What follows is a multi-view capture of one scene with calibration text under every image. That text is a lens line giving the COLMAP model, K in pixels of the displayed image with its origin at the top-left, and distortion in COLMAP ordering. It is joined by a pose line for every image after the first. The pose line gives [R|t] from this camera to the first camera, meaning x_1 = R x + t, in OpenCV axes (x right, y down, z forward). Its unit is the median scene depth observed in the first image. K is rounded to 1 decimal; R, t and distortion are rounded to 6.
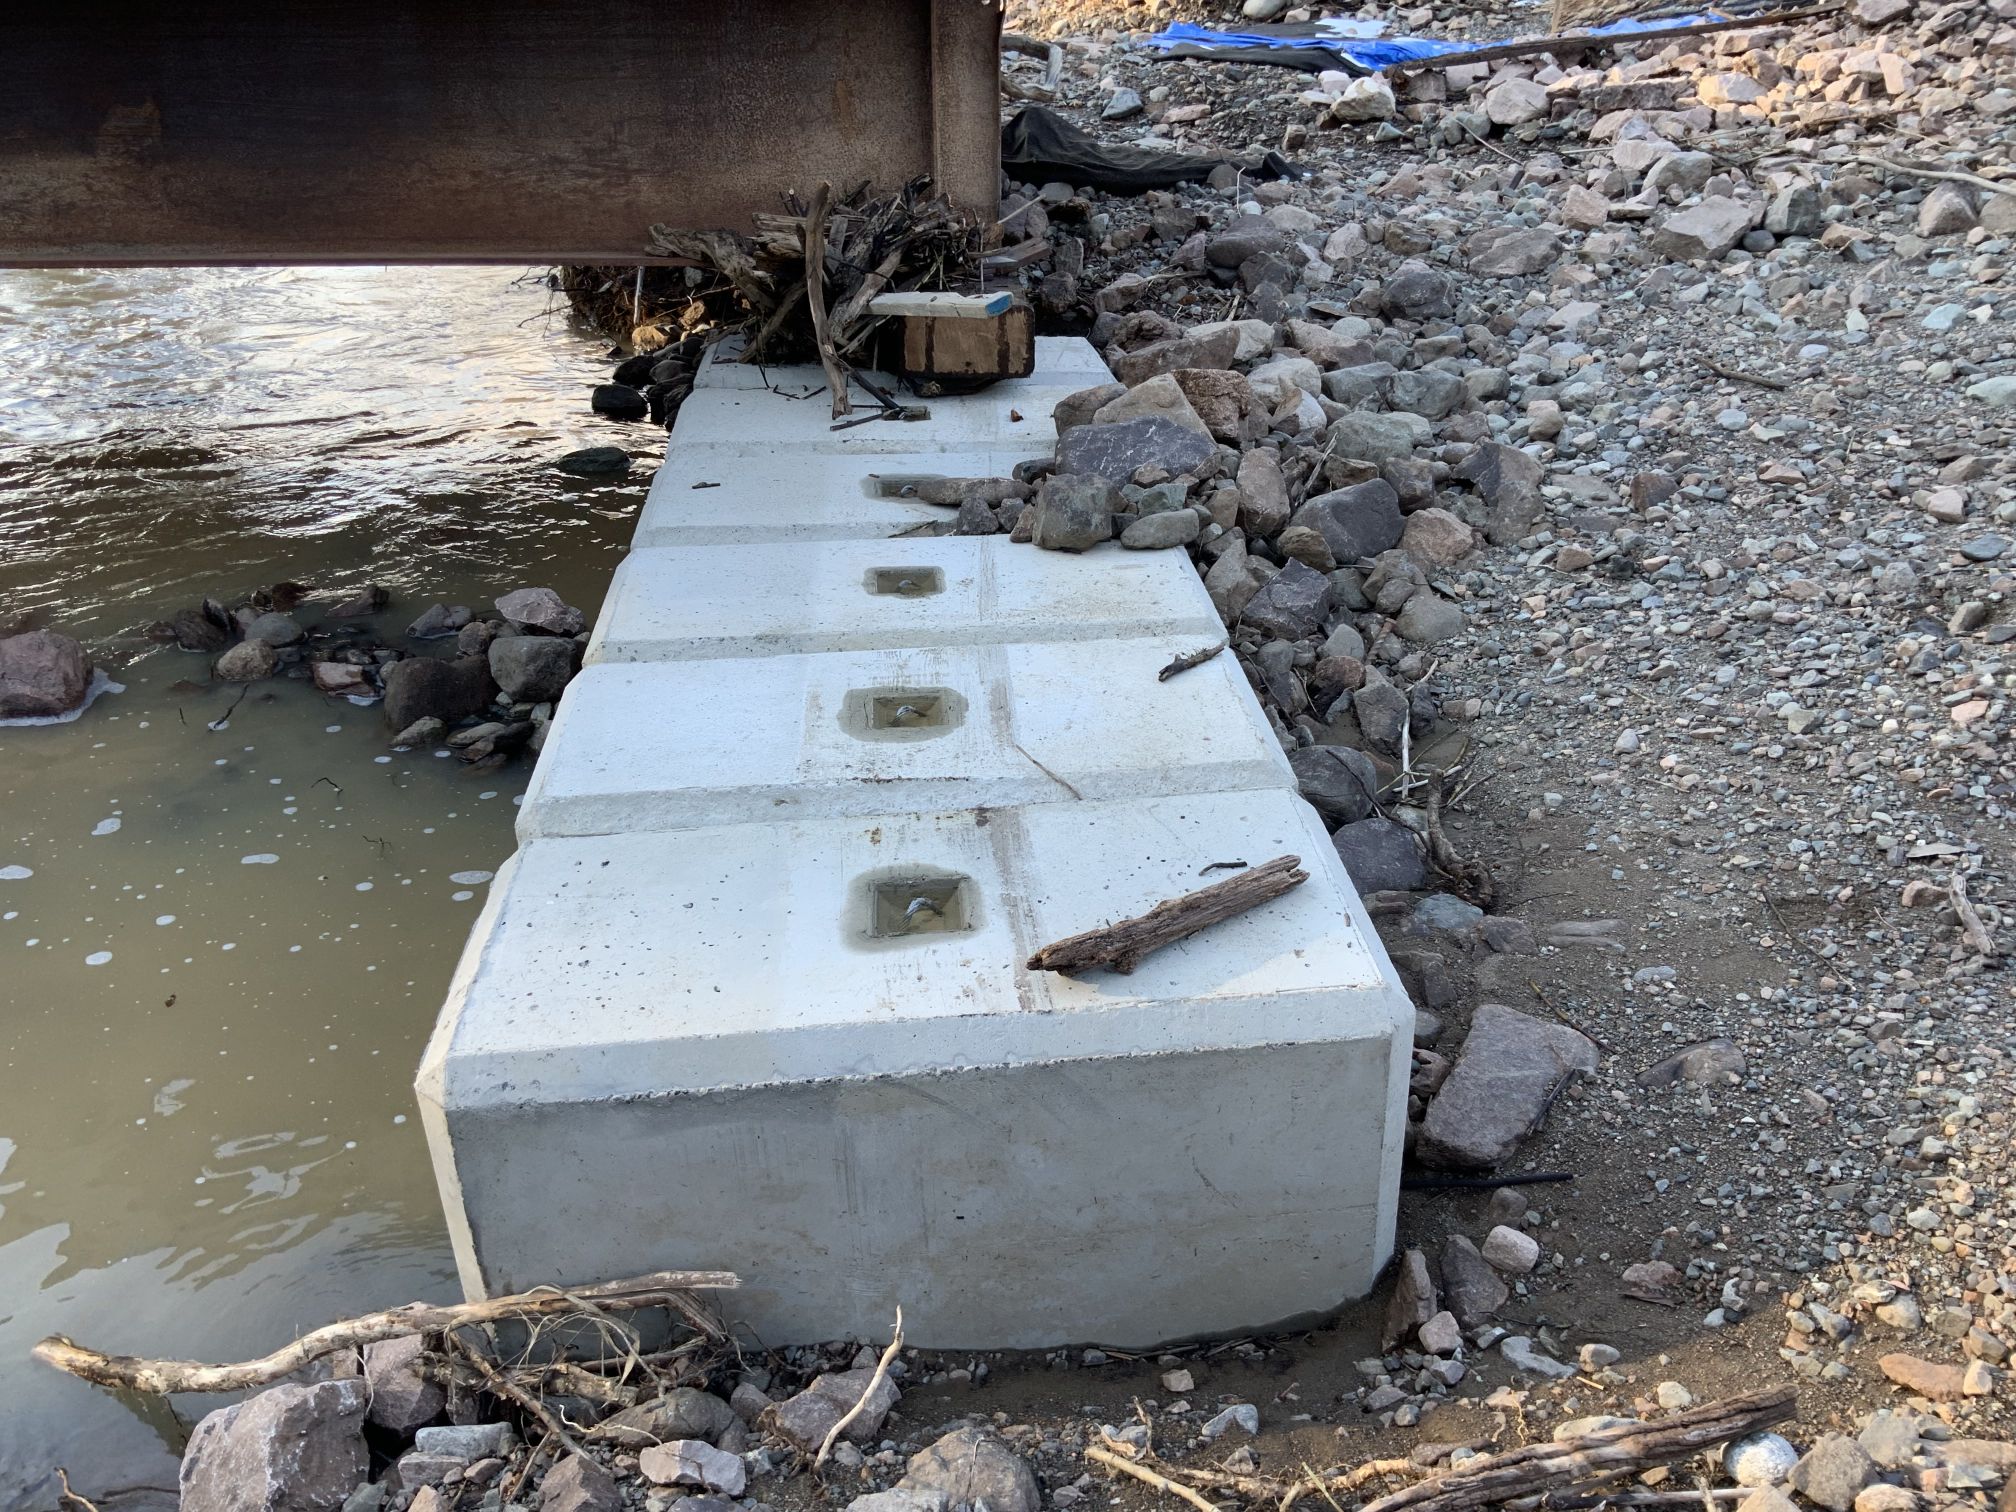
lens RADIAL K [[1676.9, 0, 1012.0], [0, 1676.9, 778.0], [0, 0, 1]] dist [0.062367, -0.131887]
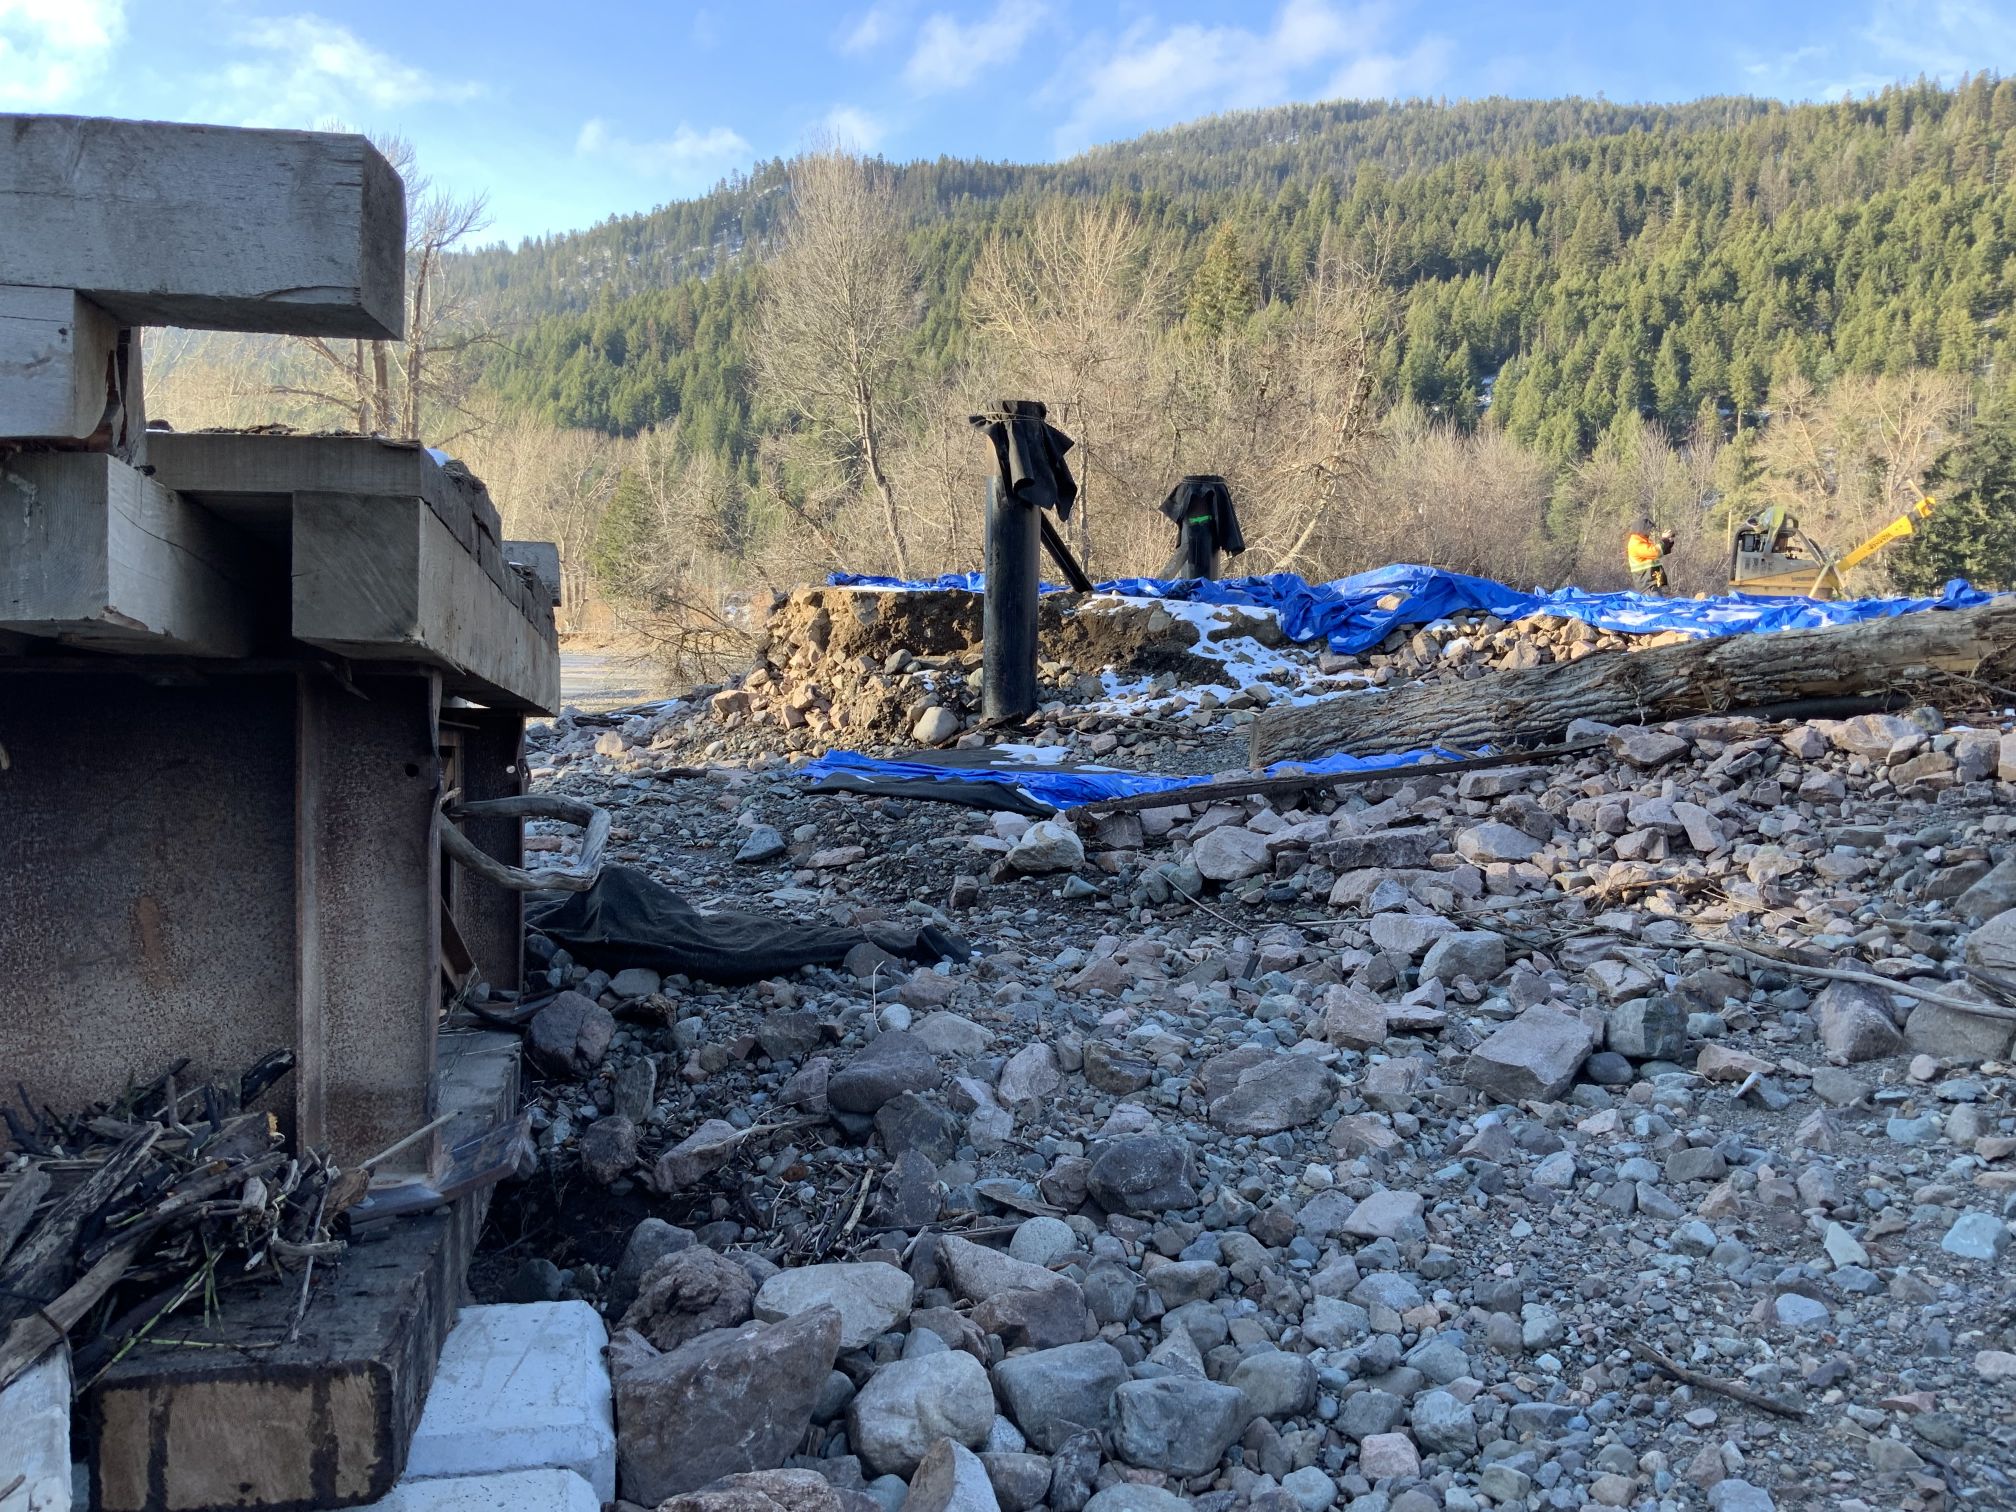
lens RADIAL K [[1714.3, 0, 1007.8], [0, 1714.3, 749.8], [0, 0, 1]] dist [0.142747, -0.308883]
pose [[0.986922, -0.001454, 0.161191, 0.068663], [0.064994, 0.918665, -0.389655, -0.148767], [-0.147514, 0.395036, 0.906745, 0.281727]]
